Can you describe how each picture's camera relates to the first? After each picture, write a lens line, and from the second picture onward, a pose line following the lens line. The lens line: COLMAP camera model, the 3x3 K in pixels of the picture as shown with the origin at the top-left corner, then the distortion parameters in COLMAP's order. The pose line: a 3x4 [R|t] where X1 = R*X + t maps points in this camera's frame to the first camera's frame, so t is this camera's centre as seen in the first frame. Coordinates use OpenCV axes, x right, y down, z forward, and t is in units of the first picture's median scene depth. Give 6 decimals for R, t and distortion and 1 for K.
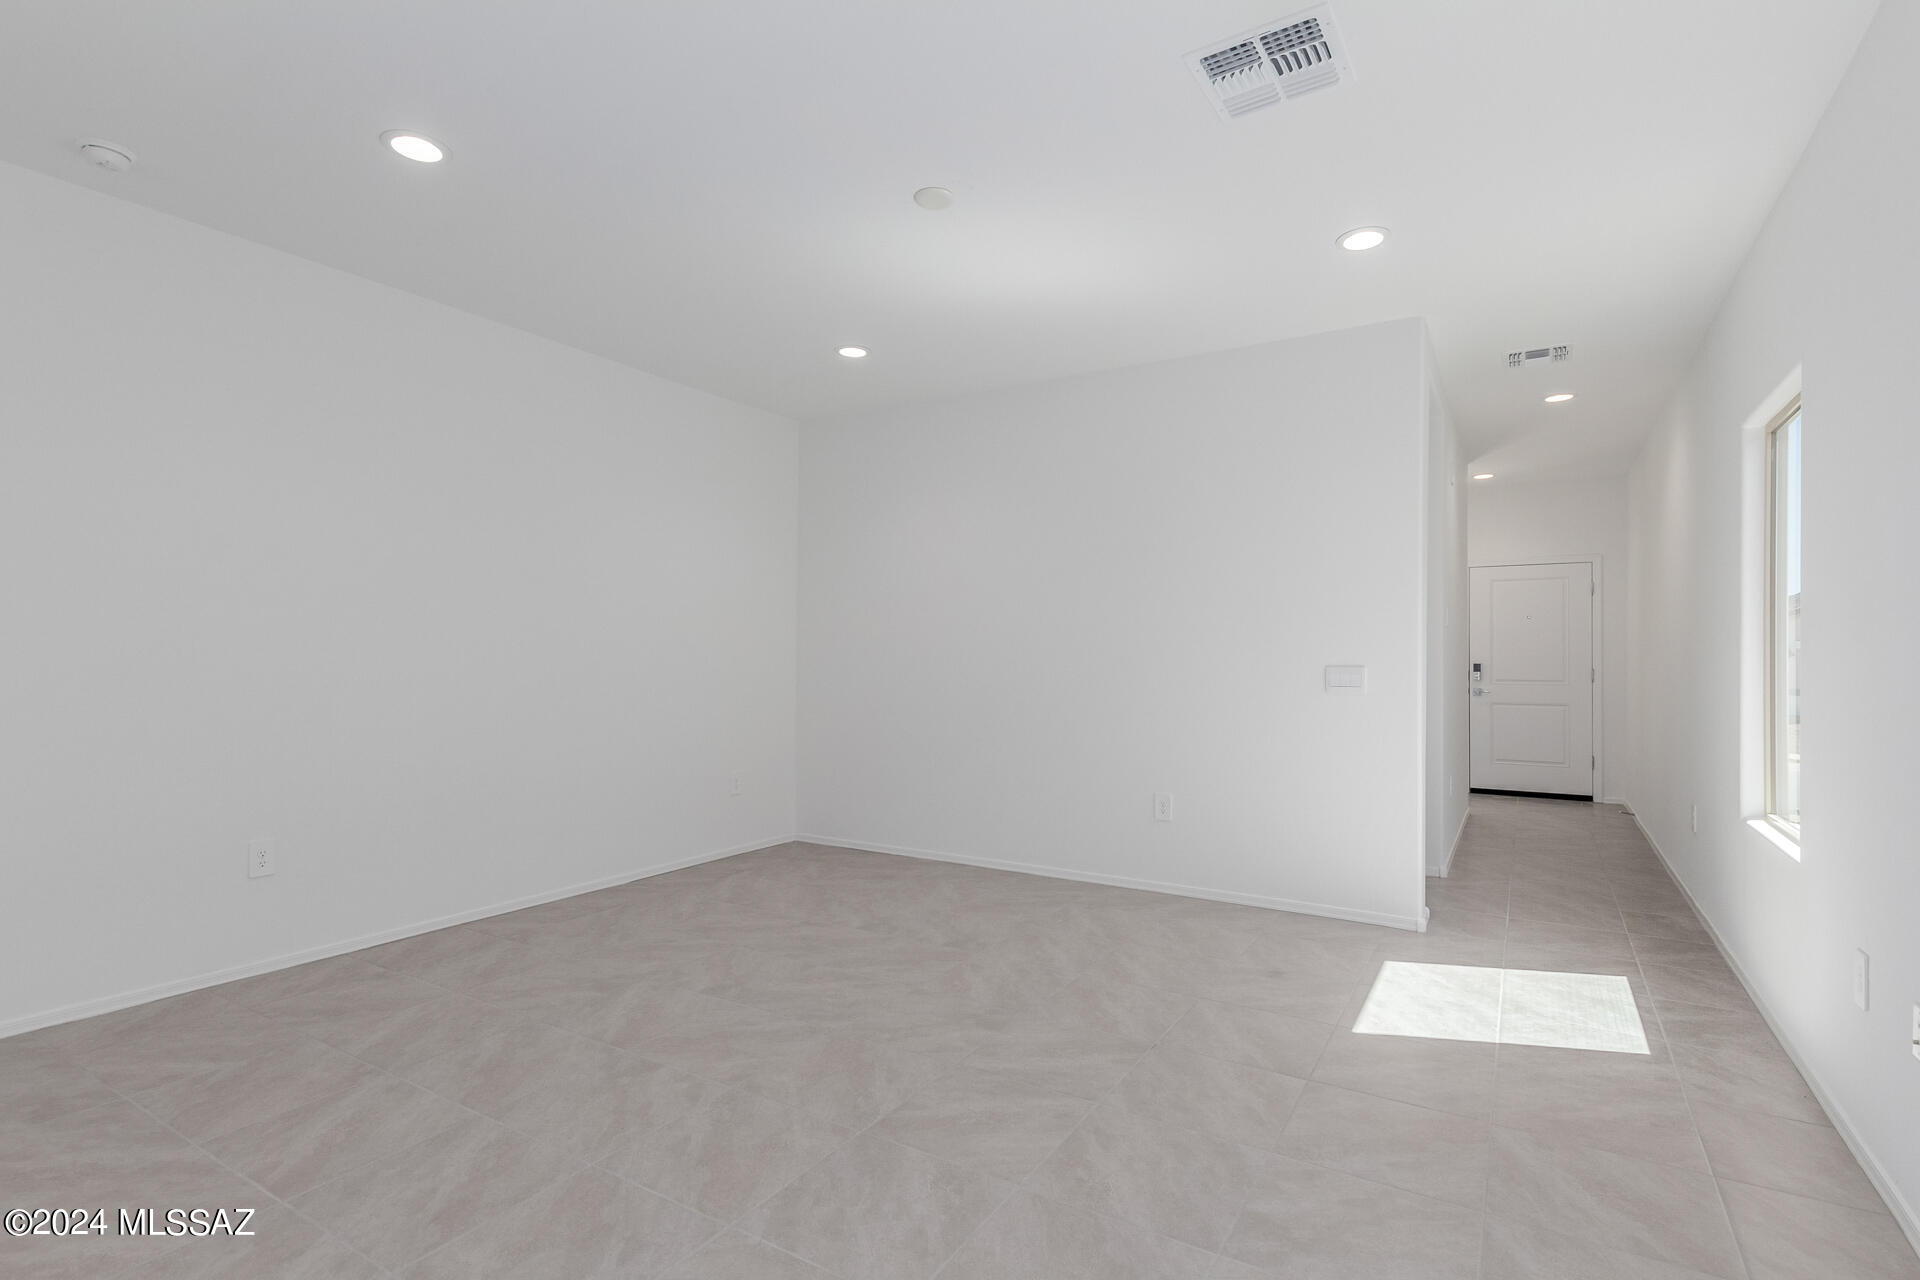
lens RADIAL K [[932.3, 0, 947.7], [0, 932.3, 652.2], [0, 0, 1]] dist [0.016067, -0.005102]
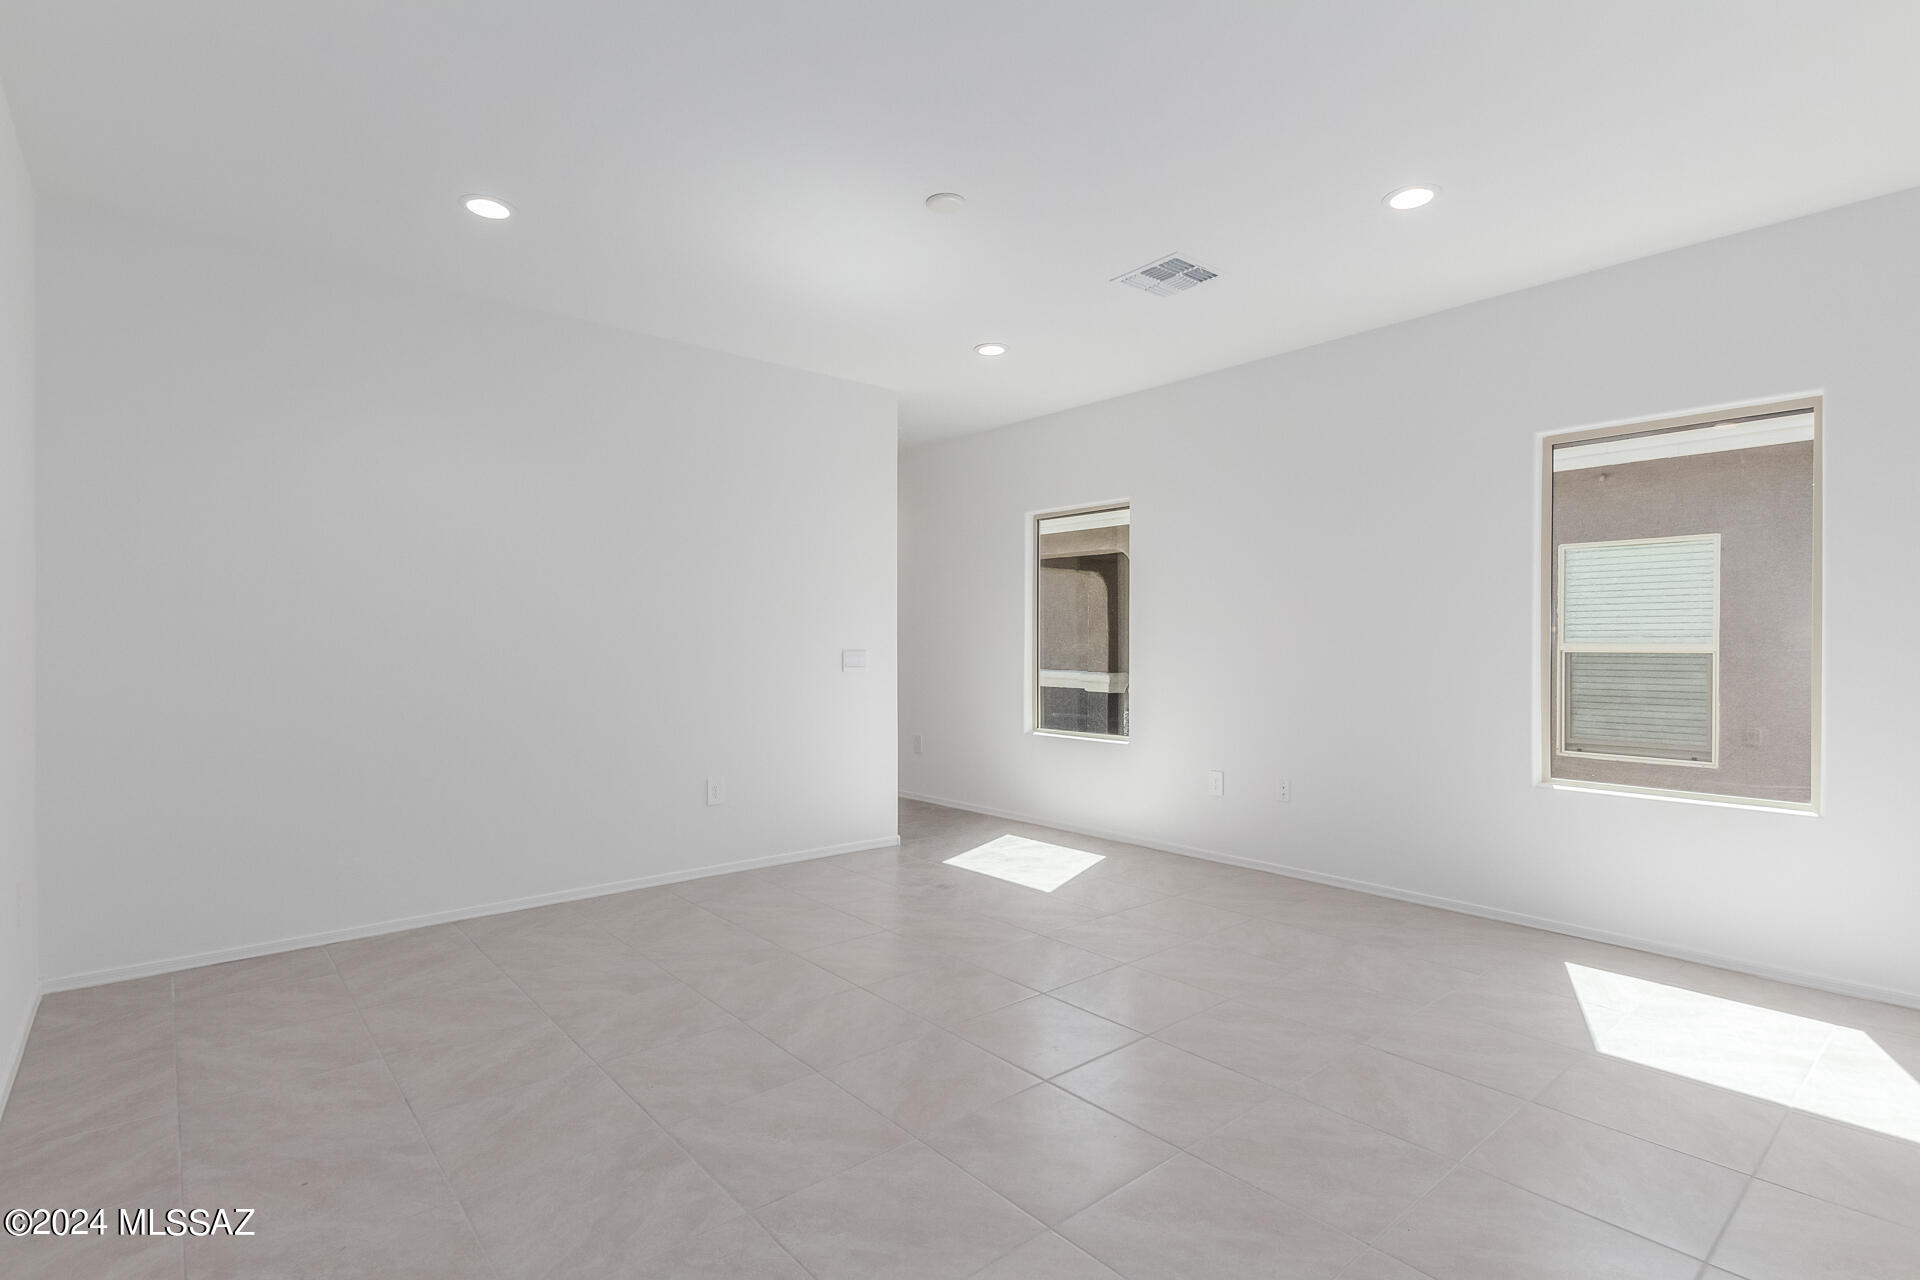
lens RADIAL K [[932.3, 0, 970.6], [0, 932.3, 653.2], [0, 0, 1]] dist [0.016067, -0.005102]
pose [[0.303795, -0.019223, 0.952544, -0.741655], [-0.002168, 0.999780, 0.020867, -0.008053], [-0.952735, -0.008404, 0.303686, 0.483723]]
